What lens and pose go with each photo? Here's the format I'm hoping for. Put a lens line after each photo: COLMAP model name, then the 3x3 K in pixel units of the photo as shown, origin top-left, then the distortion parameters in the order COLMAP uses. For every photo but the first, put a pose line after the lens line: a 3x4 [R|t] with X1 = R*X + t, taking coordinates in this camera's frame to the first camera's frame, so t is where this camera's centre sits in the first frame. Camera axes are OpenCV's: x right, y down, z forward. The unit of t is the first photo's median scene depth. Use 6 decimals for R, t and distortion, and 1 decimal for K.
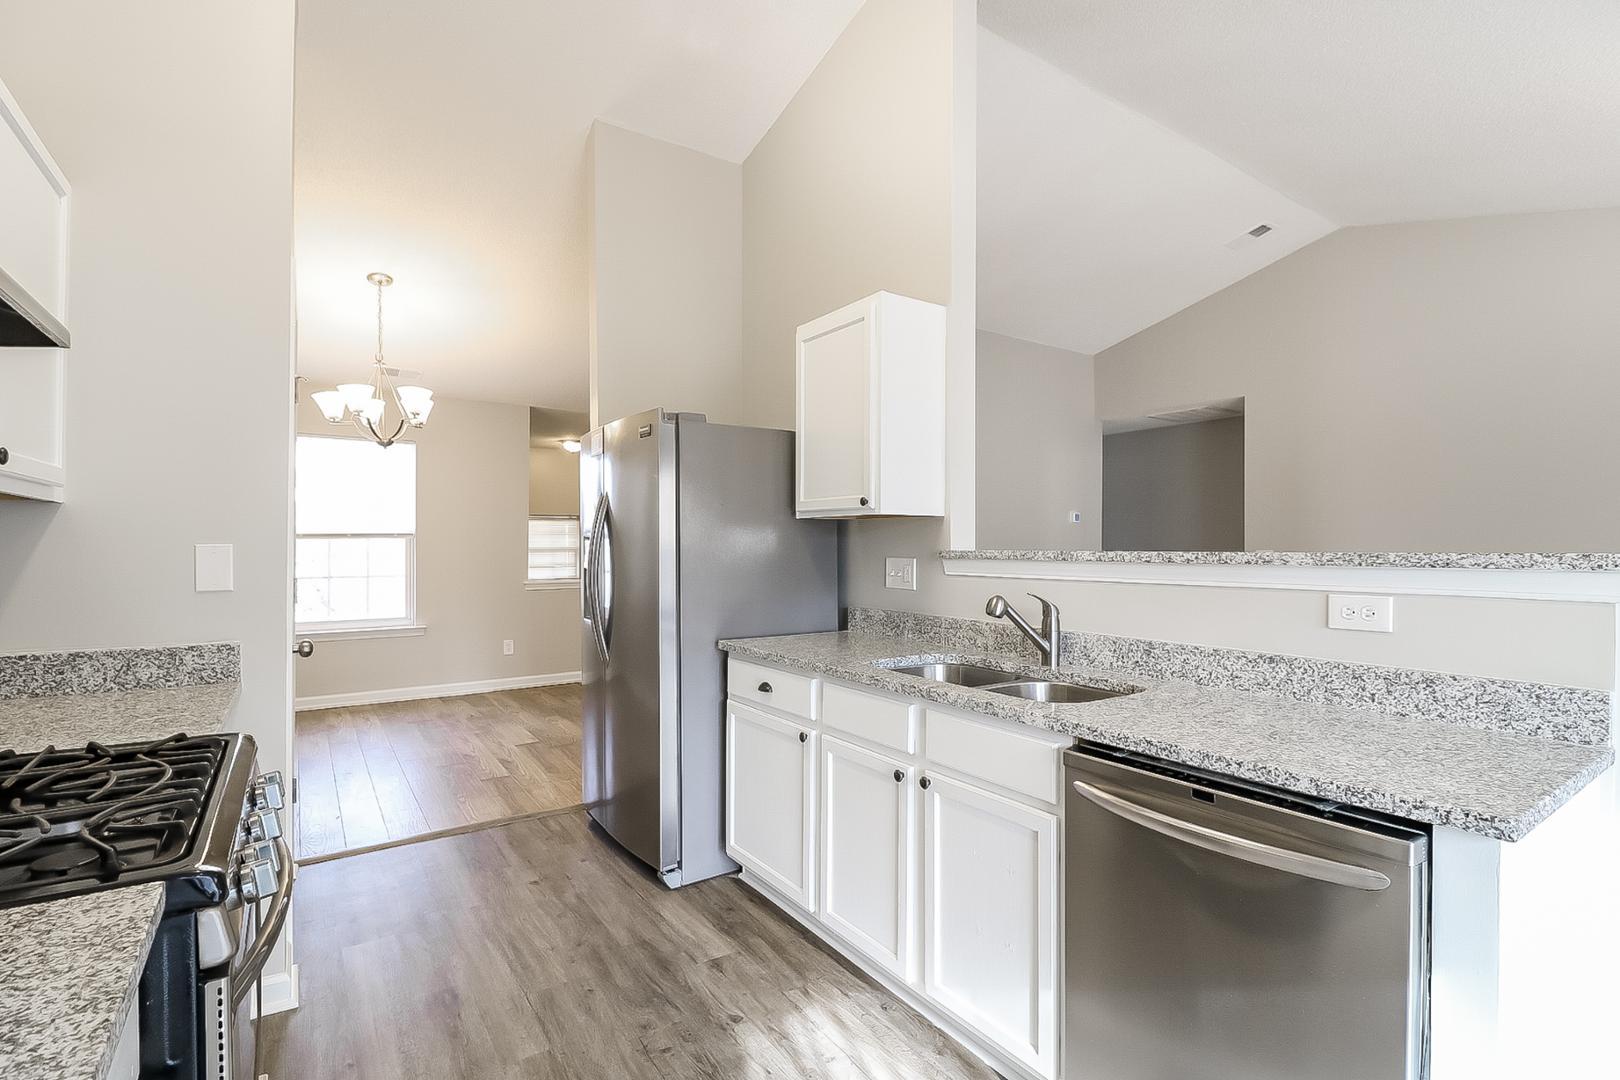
lens RADIAL K [[757.5, 0, 810.0], [0, 757.5, 540.0], [0, 0, 1]] dist [0.014779, -0.017445]
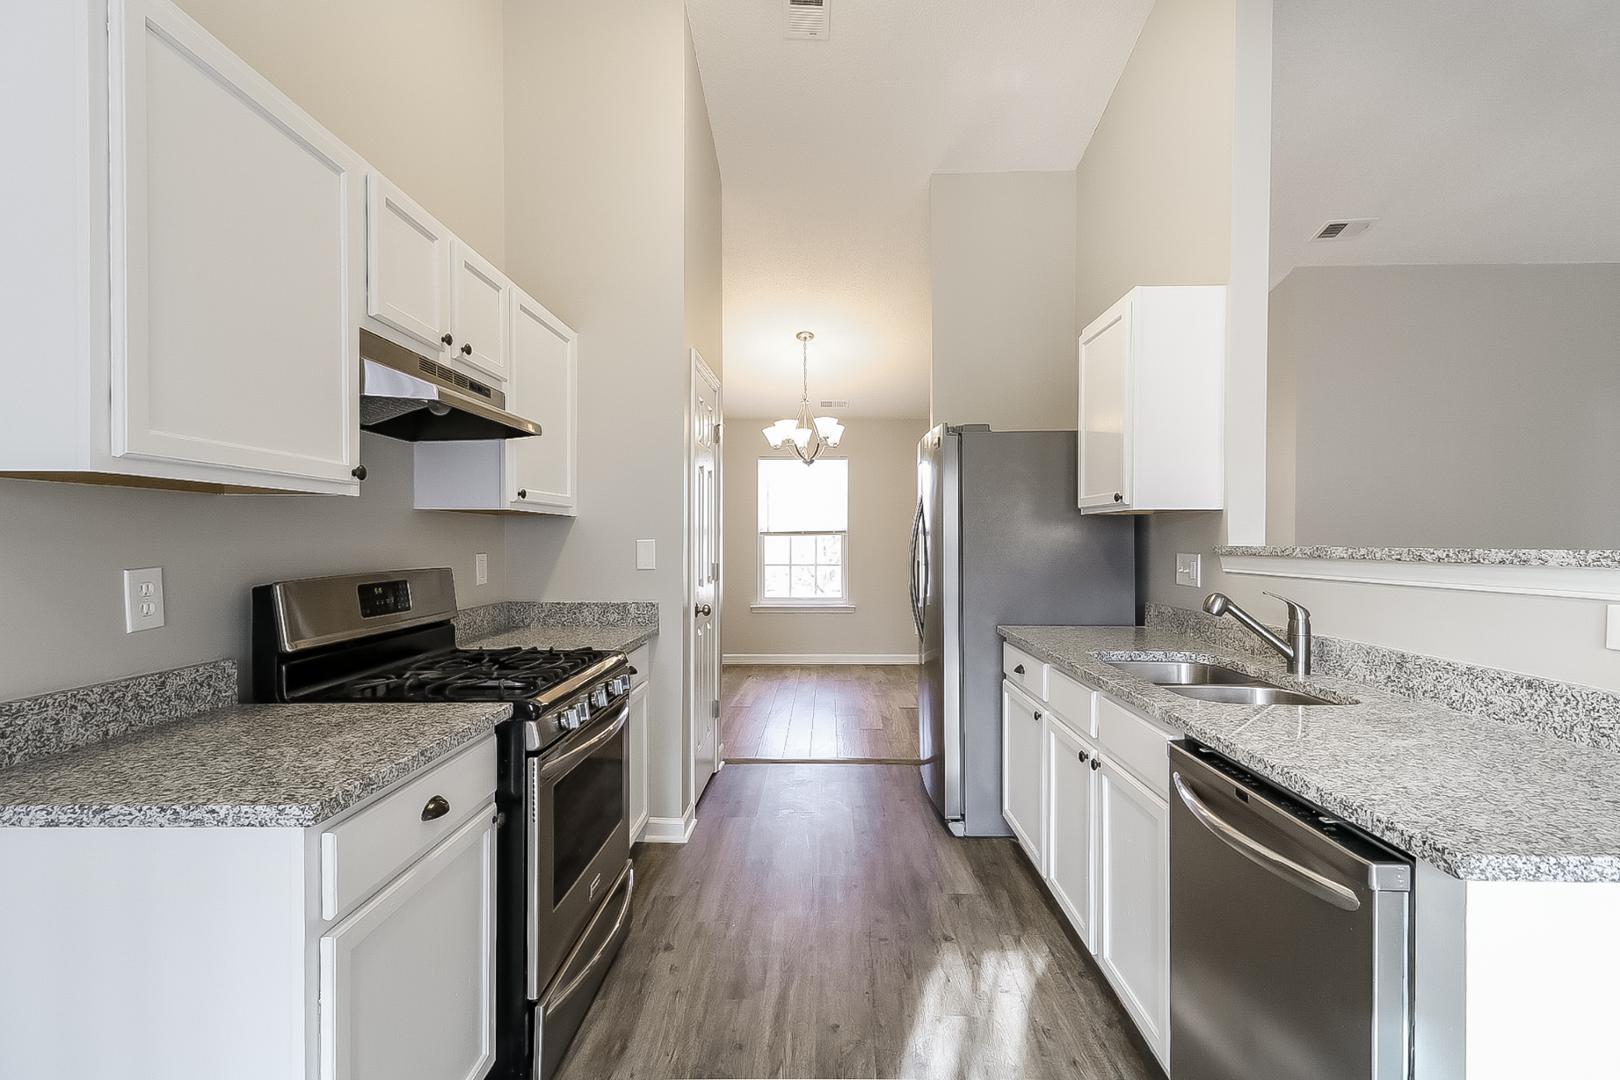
lens RADIAL K [[750.4, 0, 815.3], [0, 750.4, 539.5], [0, 0, 1]] dist [0.030899, -0.017507]
pose [[0.810697, -0.001009, -0.585465, 0.381973], [0.004600, 0.999979, 0.004646, -0.001228], [0.585448, -0.006460, 0.810684, -0.069874]]
